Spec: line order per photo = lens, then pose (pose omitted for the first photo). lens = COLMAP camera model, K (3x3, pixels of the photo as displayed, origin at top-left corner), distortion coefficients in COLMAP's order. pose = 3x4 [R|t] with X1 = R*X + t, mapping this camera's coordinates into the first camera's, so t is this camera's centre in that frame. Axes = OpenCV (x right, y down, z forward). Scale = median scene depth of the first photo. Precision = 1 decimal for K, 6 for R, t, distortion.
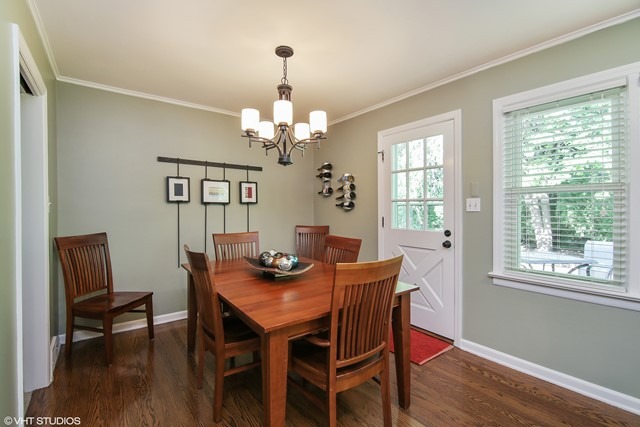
lens RADIAL K [[294.5, 0, 313.9], [0, 294.5, 207.7], [0, 0, 1]] dist [-0.001003, -0.000231]
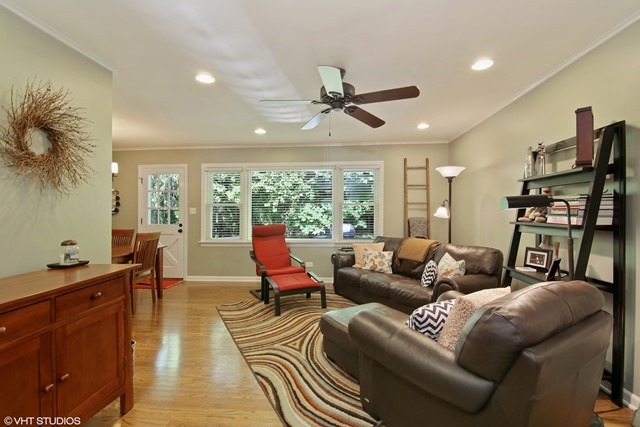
lens RADIAL K [[294.5, 0, 314.7], [0, 294.5, 208.4], [0, 0, 1]] dist [-0.001003, -0.000231]
pose [[0.672348, 0.006651, 0.740205, -0.404774], [-0.002326, 0.999974, -0.006872, -0.014803], [-0.740231, 0.002898, 0.672346, -0.997097]]
